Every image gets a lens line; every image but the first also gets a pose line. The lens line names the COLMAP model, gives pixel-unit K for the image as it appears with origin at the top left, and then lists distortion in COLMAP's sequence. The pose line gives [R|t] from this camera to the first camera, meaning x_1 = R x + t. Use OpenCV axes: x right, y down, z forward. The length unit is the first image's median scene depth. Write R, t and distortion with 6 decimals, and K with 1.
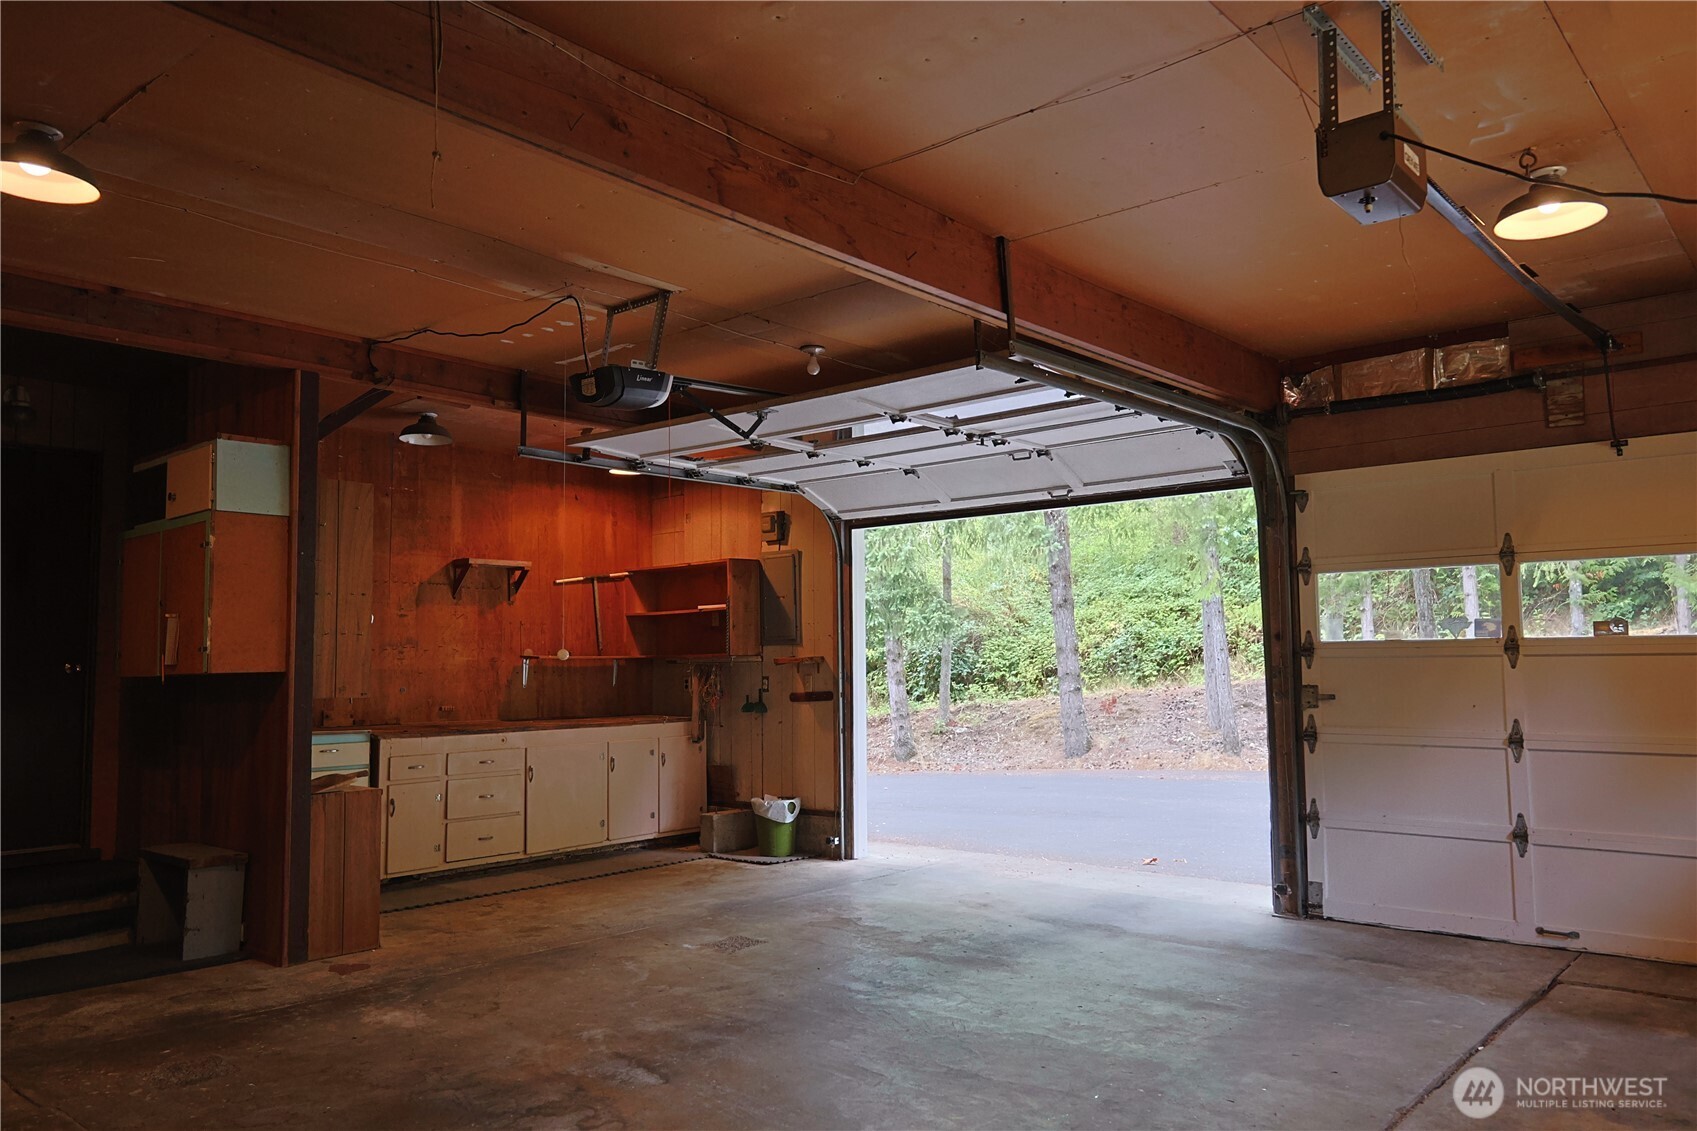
lens RADIAL K [[1213.7, 0, 854.0], [0, 1213.7, 565.7], [0, 0, 1]] dist [-0.000964, 0.000296]
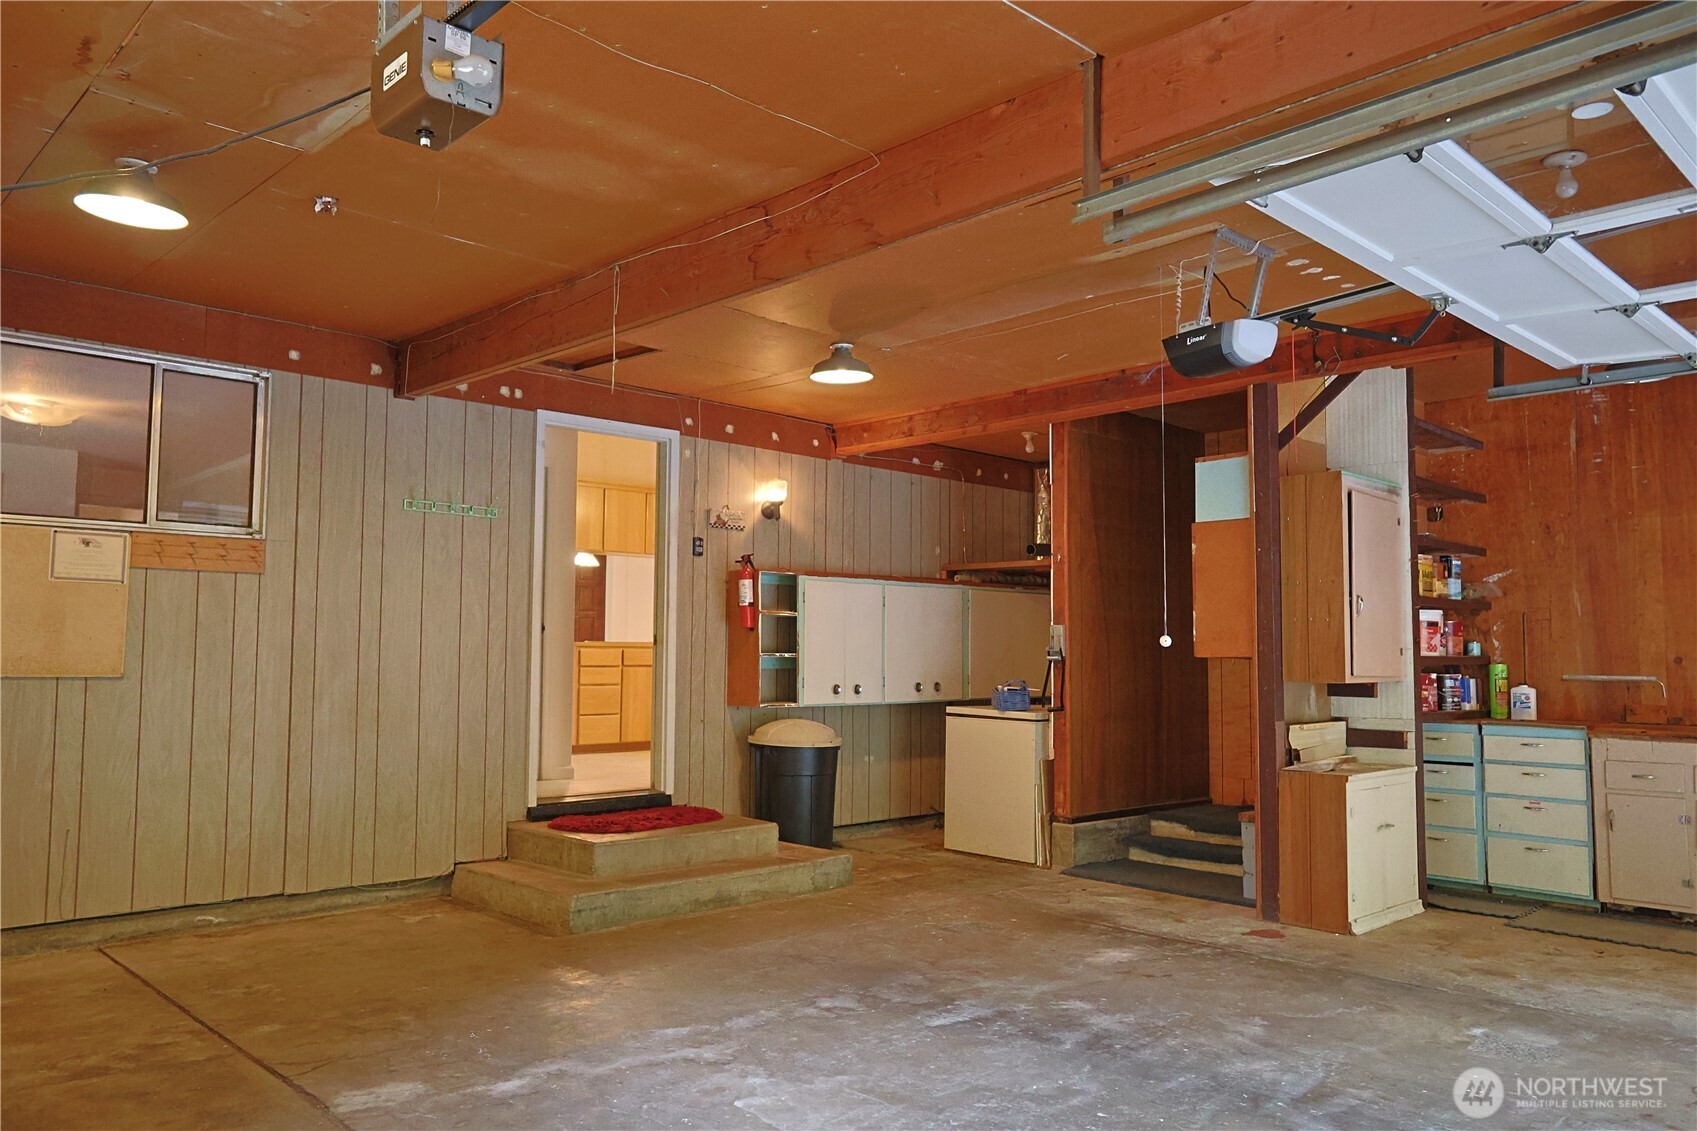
lens RADIAL K [[1213.7, 0, 851.7], [0, 1213.7, 562.0], [0, 0, 1]] dist [-0.000964, 0.000296]
pose [[-0.090211, -0.067133, -0.993657, 0.460575], [0.077570, 0.994221, -0.074213, 0.037076], [0.992897, -0.083773, -0.084483, 0.494830]]
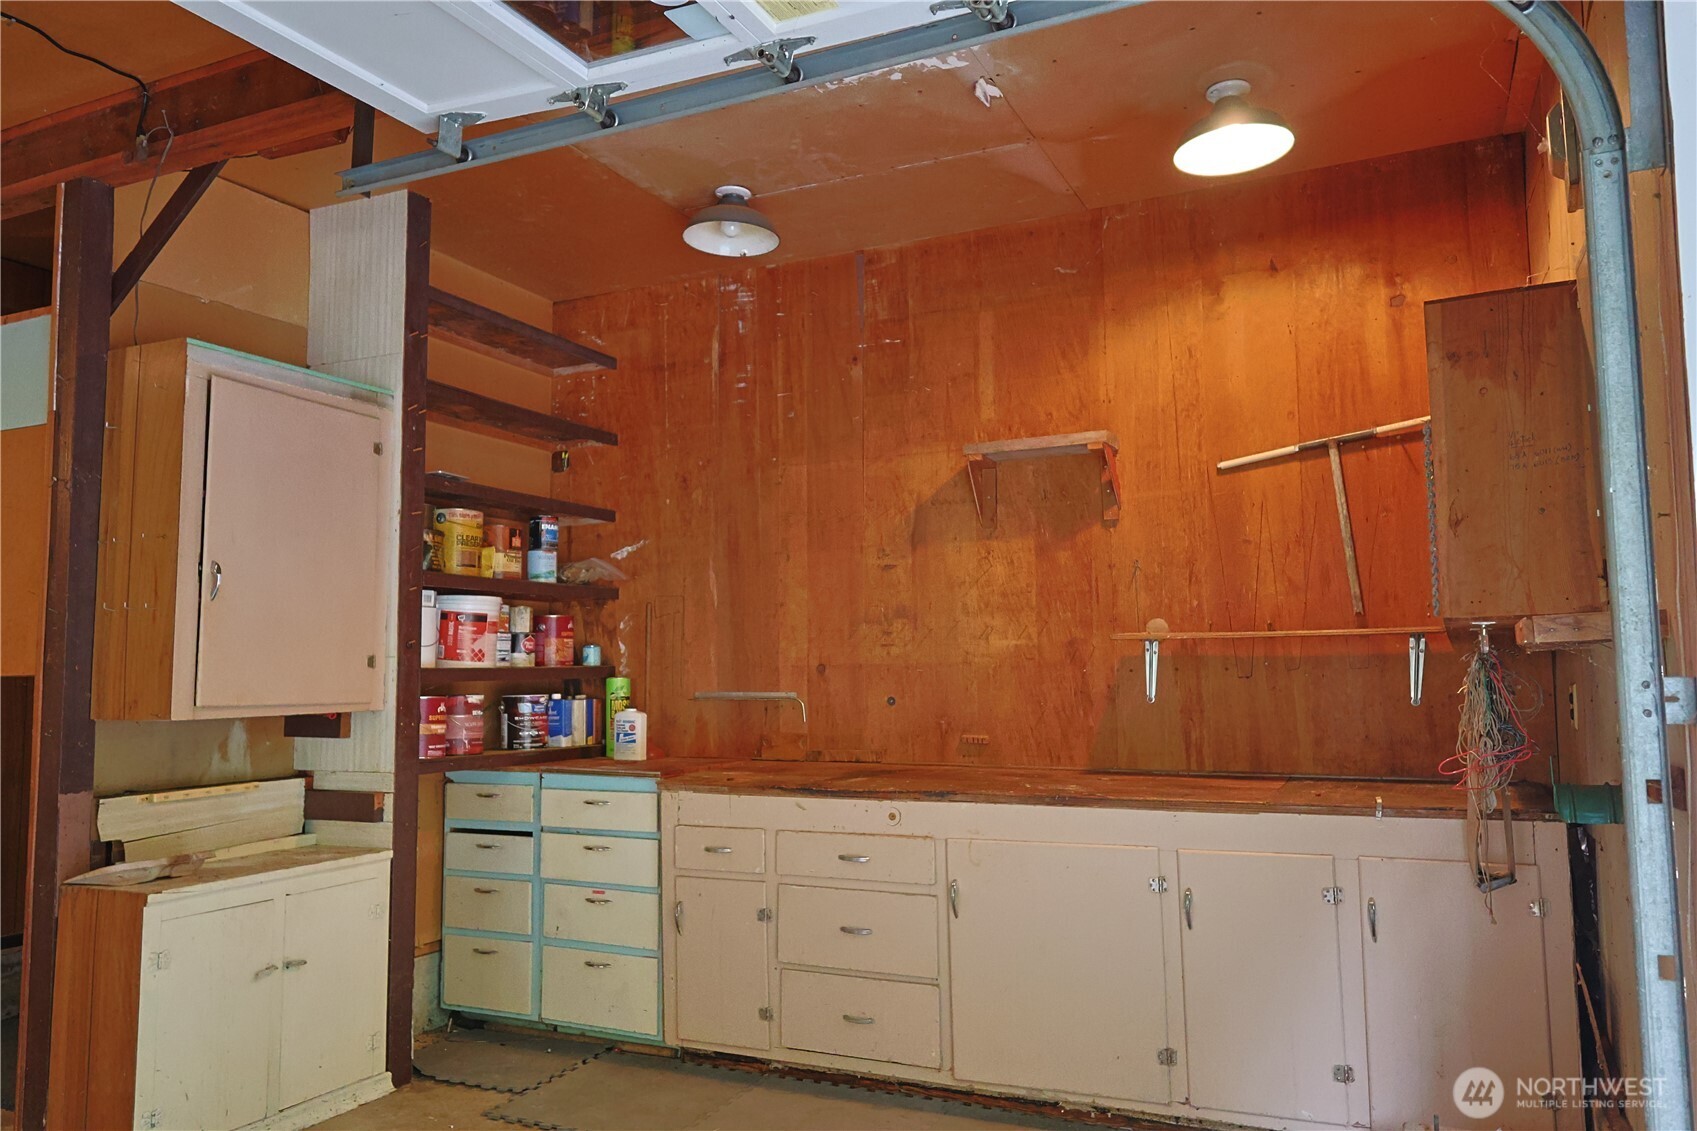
lens RADIAL K [[1213.7, 0, 852.2], [0, 1213.7, 566.4], [0, 0, 1]] dist [-0.000964, 0.000296]
pose [[0.275889, -0.072841, -0.958426, 0.156478], [0.086947, 0.994928, -0.050587, 0.067194], [0.957249, -0.069376, 0.280823, 0.823625]]
